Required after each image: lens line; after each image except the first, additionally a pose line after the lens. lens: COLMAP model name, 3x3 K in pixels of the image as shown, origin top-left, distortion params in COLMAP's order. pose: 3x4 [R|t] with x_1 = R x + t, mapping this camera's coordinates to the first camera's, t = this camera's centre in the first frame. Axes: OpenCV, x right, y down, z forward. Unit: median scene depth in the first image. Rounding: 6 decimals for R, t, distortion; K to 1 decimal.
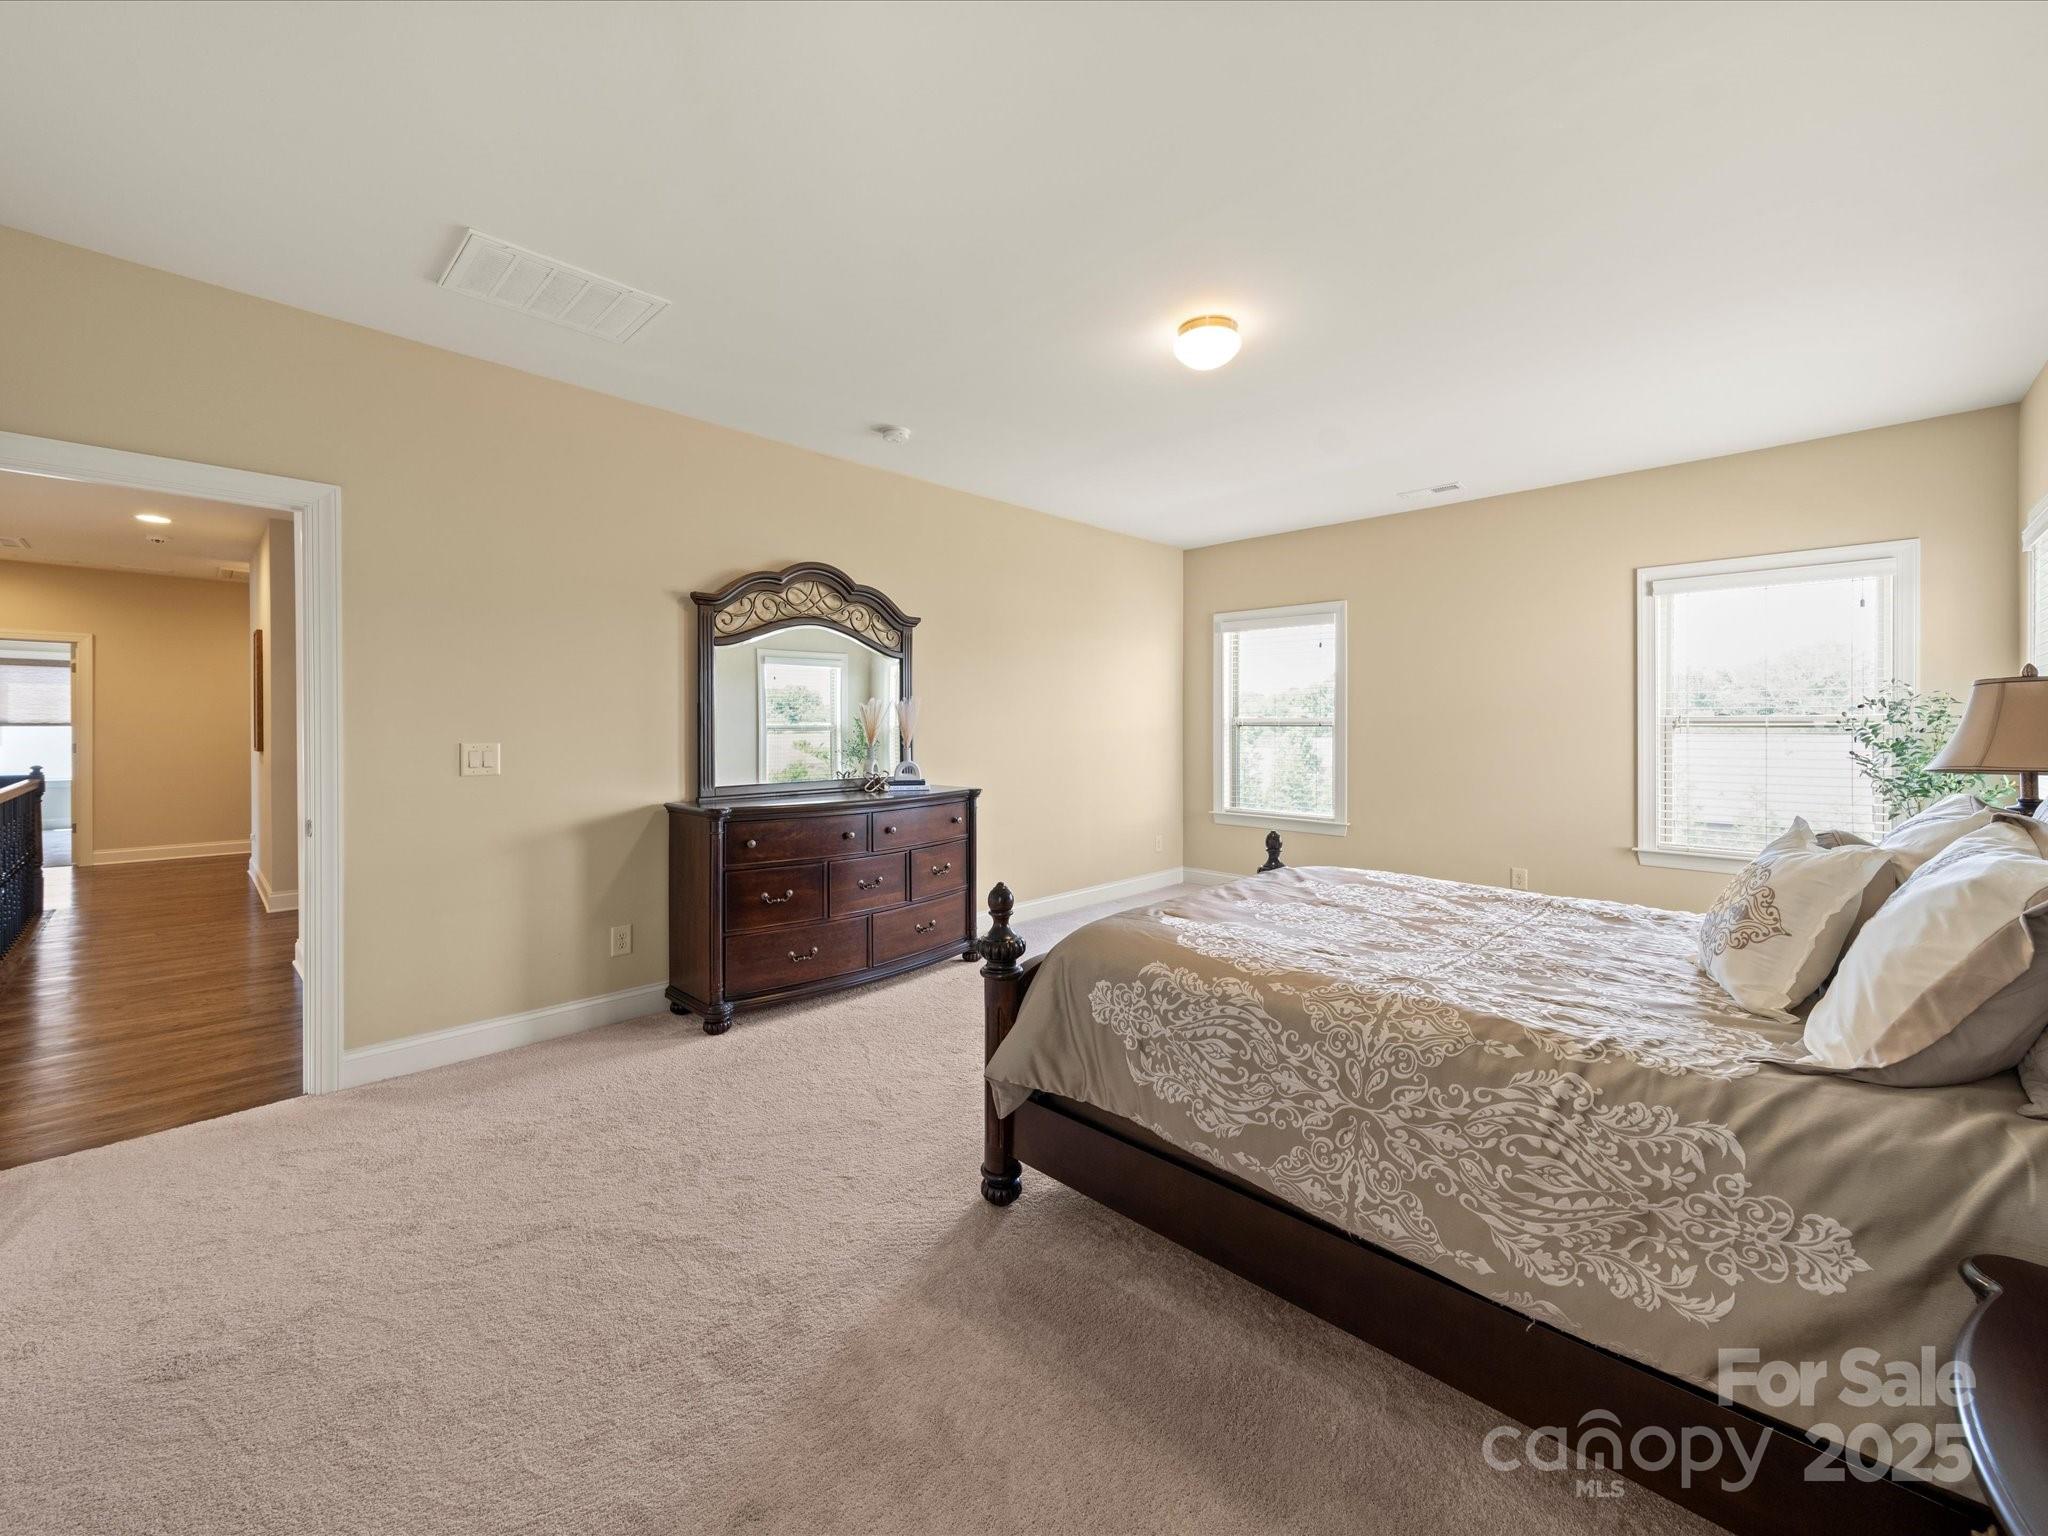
lens RADIAL K [[819.9, 0, 1034.6], [0, 819.9, 732.7], [0, 0, 1]] dist [0.009127, 0.000045]
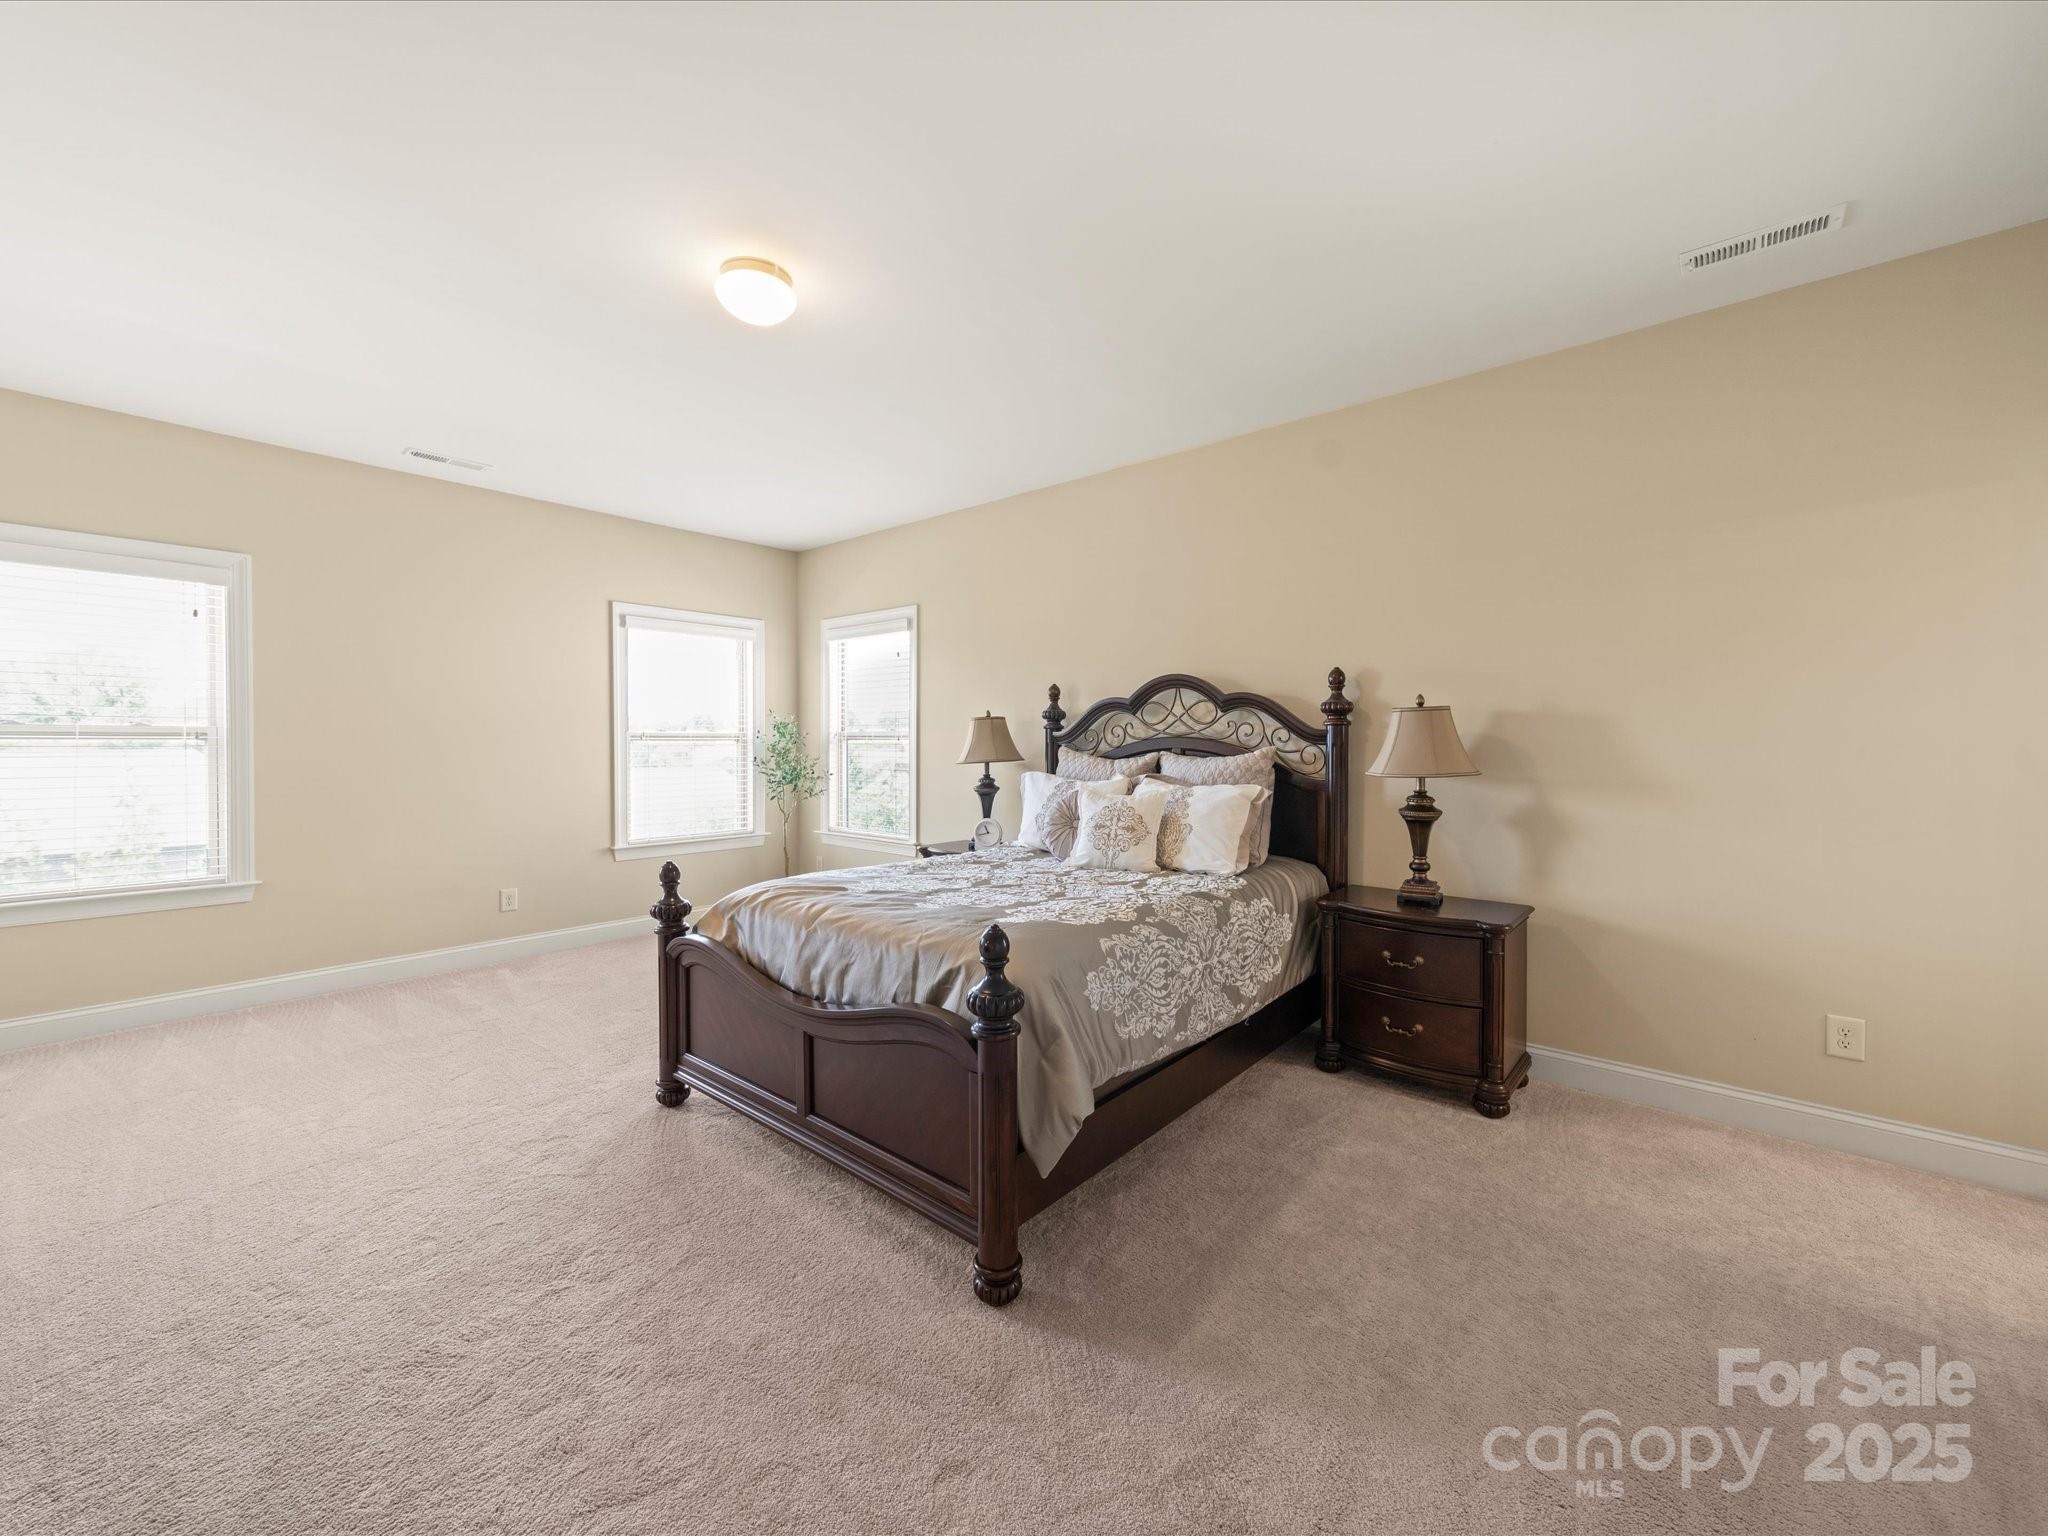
lens RADIAL K [[819.9, 0, 1024.6], [0, 819.9, 751.6], [0, 0, 1]] dist [0.009127, 0.000045]
pose [[-0.059547, -0.013850, 0.998129, -1.076984], [0.007379, 0.999870, 0.014315, -0.009328], [-0.998198, 0.008218, -0.059437, 1.241837]]
